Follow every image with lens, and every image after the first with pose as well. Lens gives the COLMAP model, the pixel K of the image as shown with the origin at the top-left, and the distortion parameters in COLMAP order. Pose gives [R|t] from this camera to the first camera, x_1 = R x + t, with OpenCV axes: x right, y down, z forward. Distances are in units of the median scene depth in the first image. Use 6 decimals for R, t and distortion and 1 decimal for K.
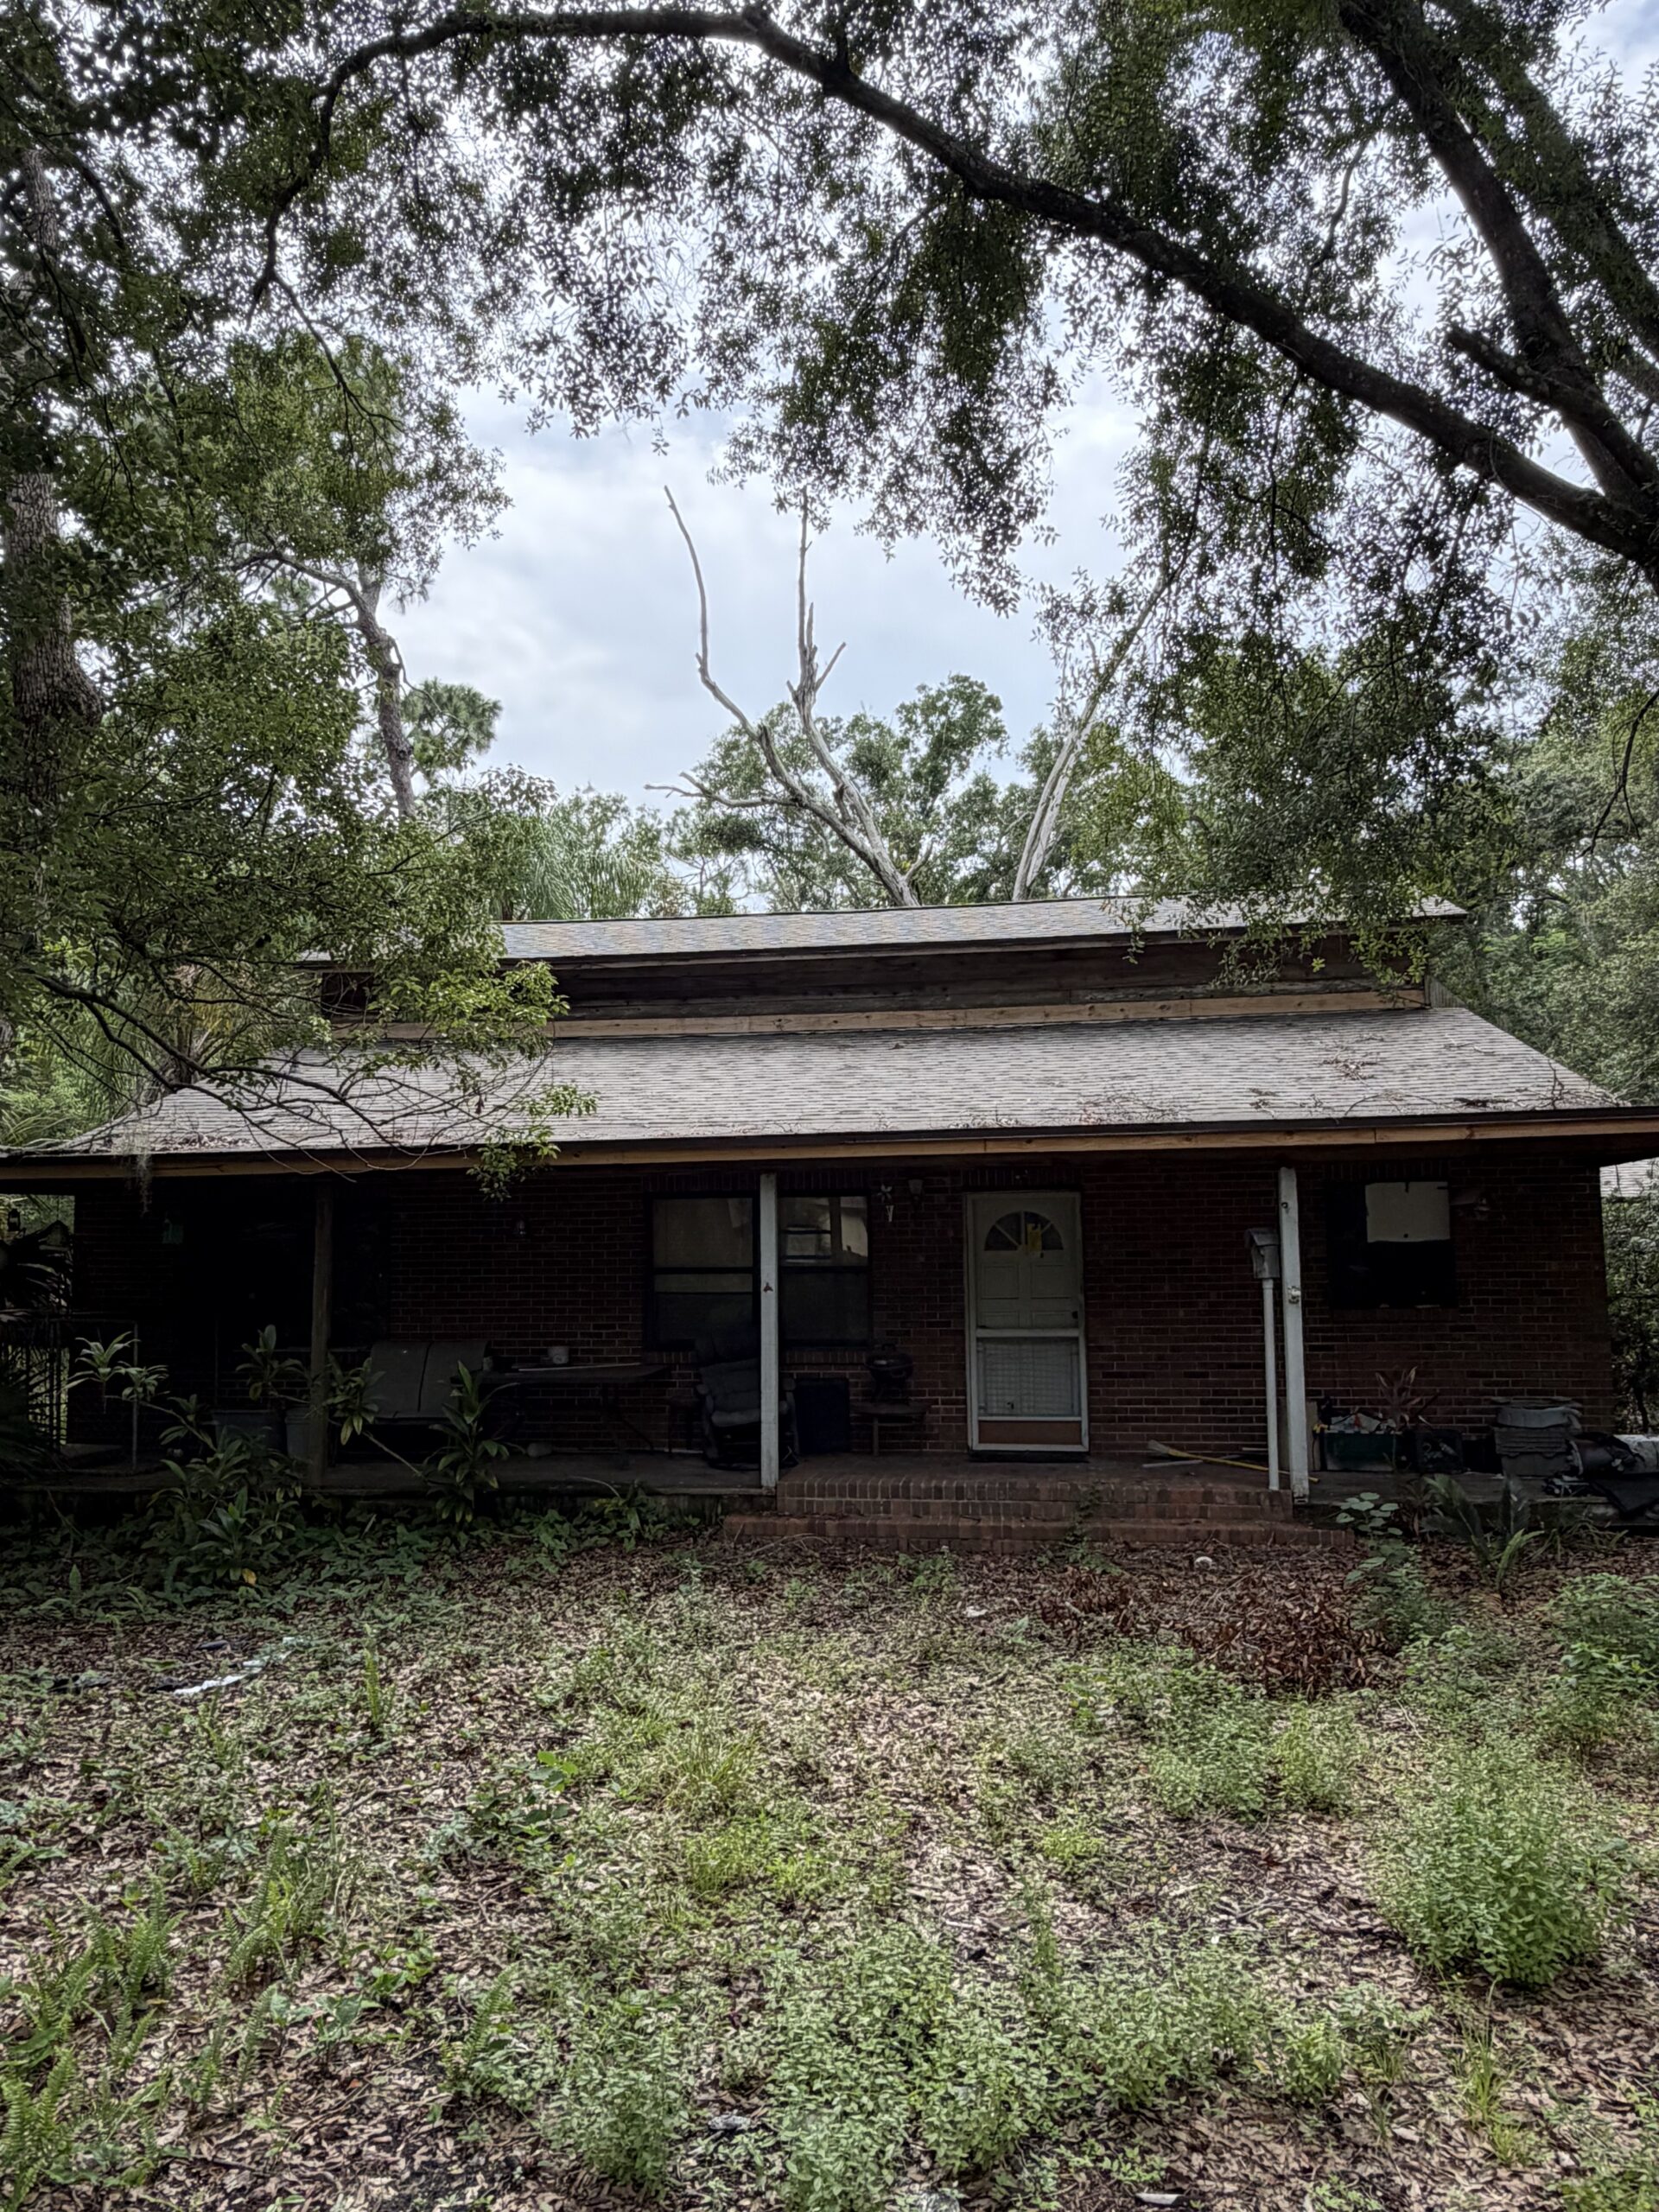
lens RADIAL K [[1516.9, 0, 829.9], [0, 1516.9, 1114.6], [0, 0, 1]] dist [-0.002706, 0.006748]
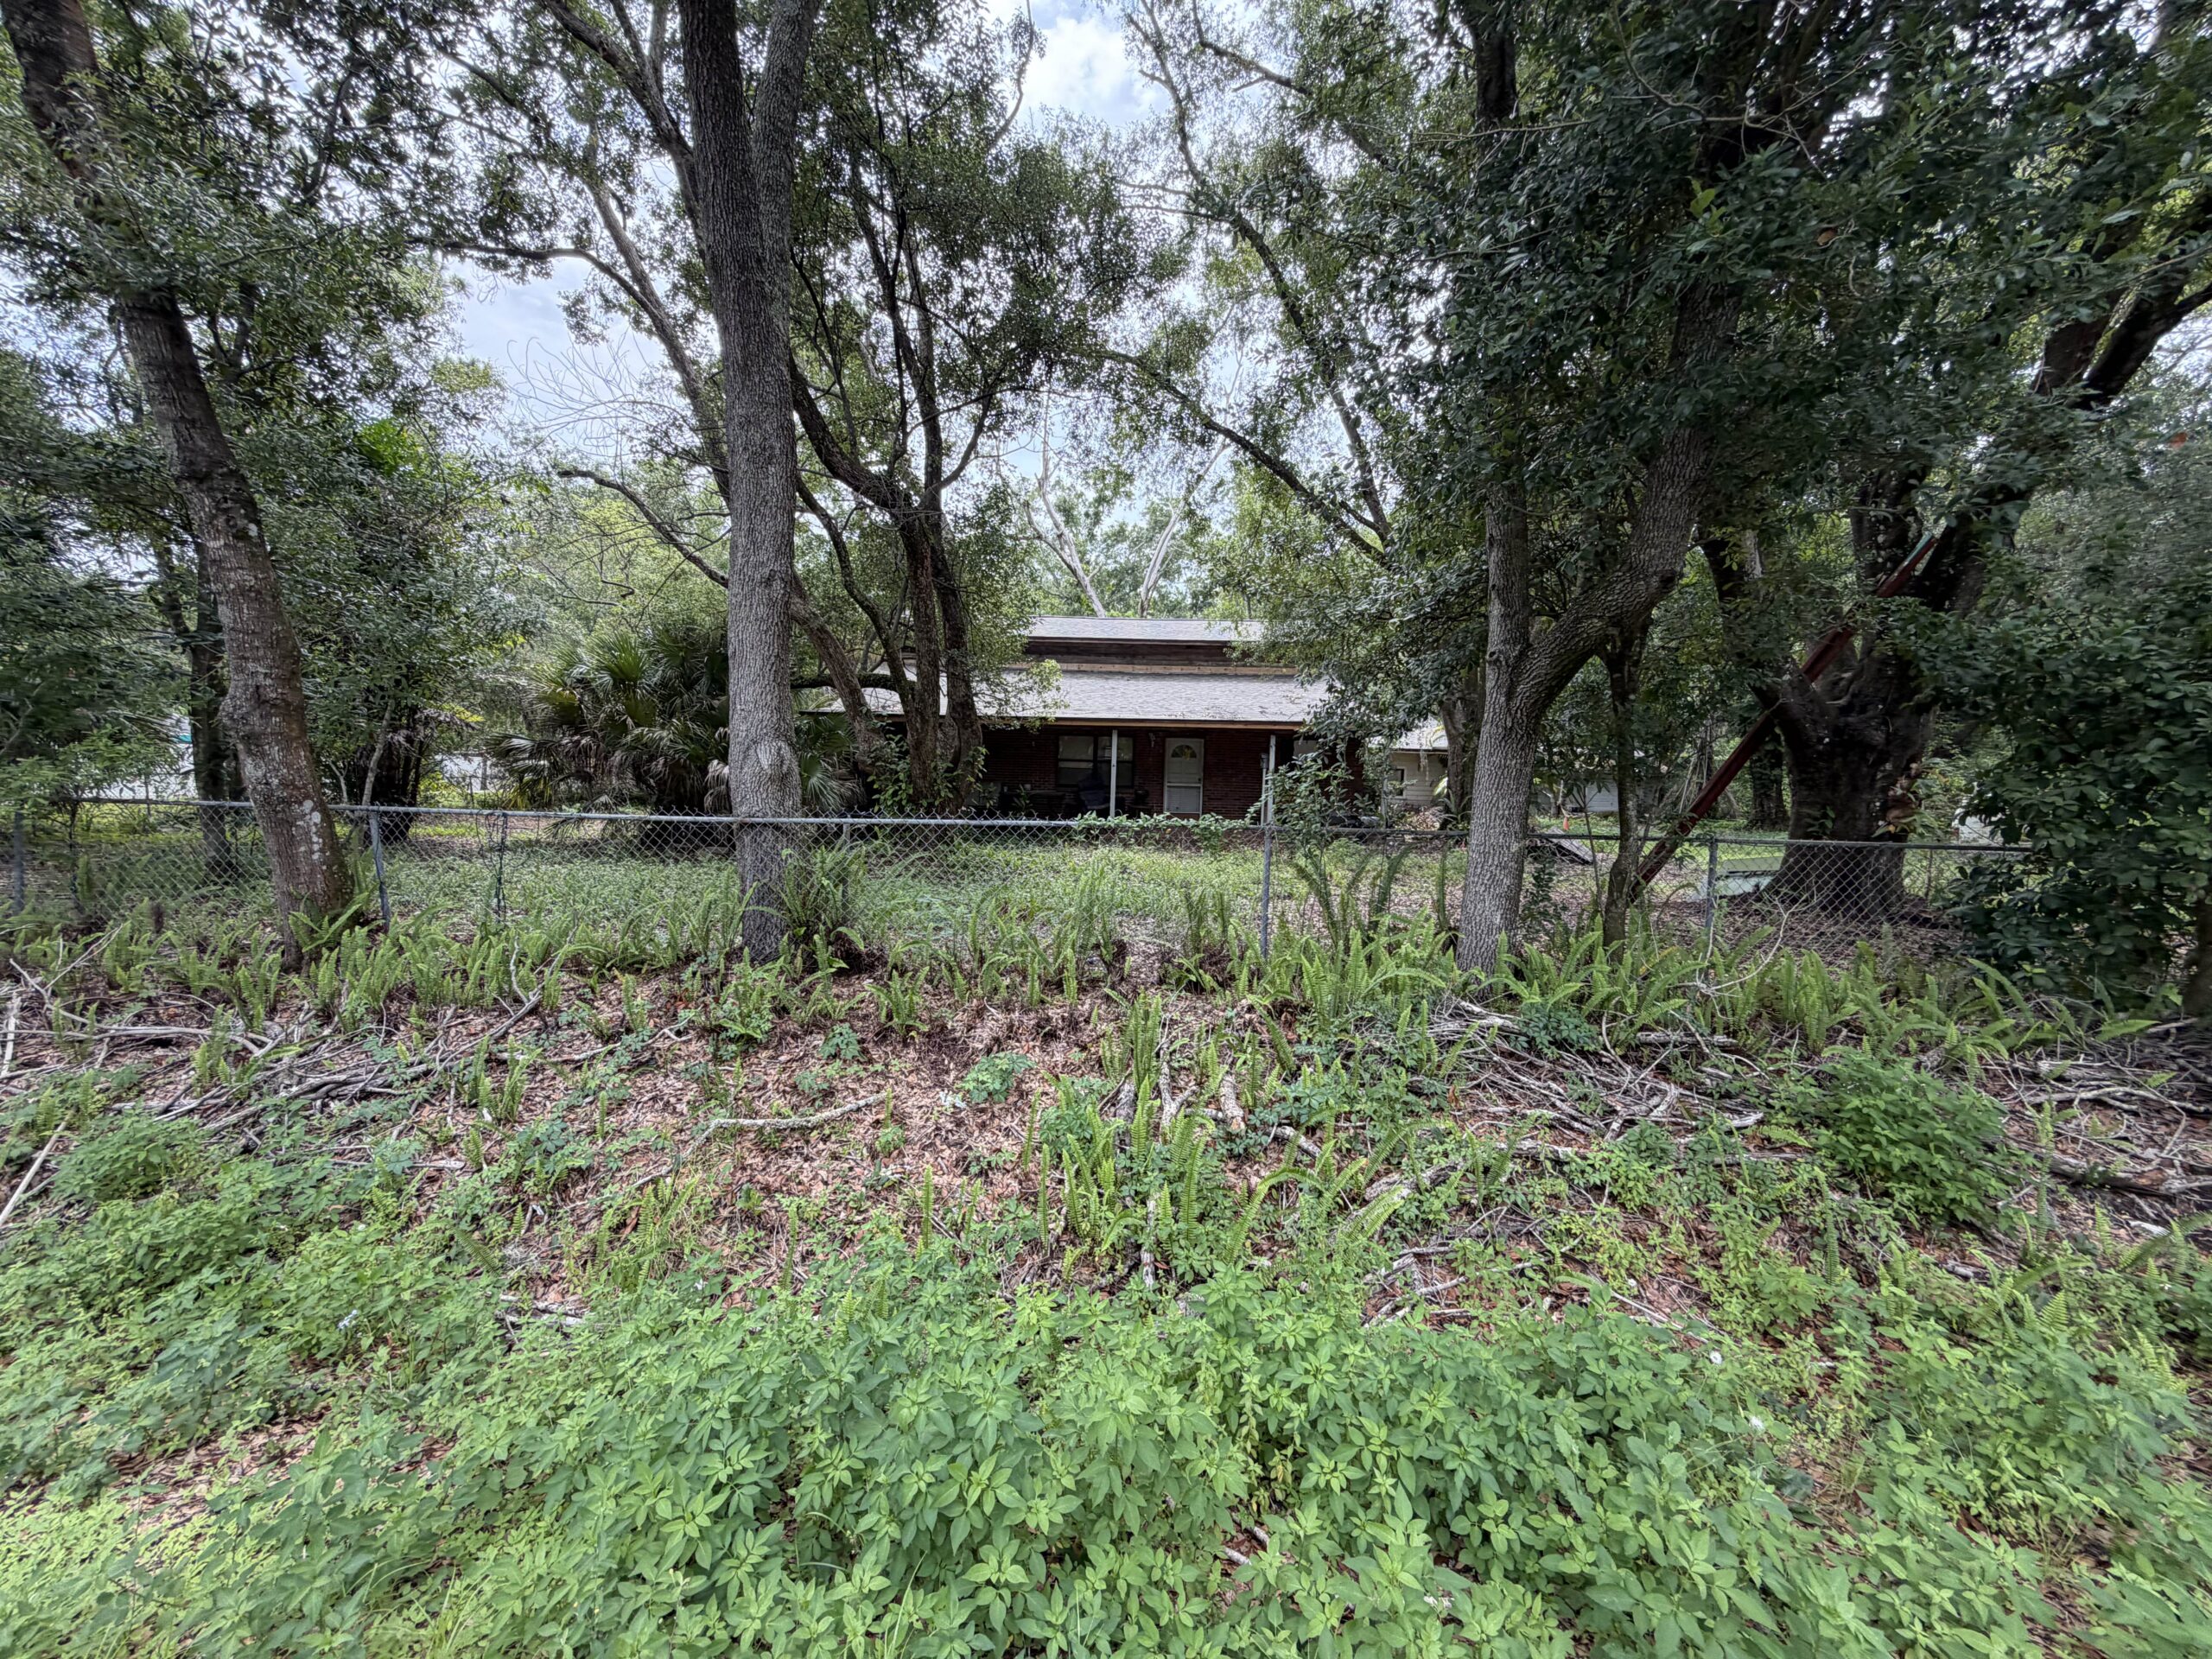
lens RADIAL K [[890.9, 0, 1106.0], [0, 890.9, 829.5], [0, 0, 1]] dist [-0.000312, 0.000501]
pose [[0.990704, 0.027878, 0.133144, -0.096573], [-0.048766, 0.986505, 0.156300, -0.014913], [-0.126990, -0.161340, 0.978694, -0.284213]]
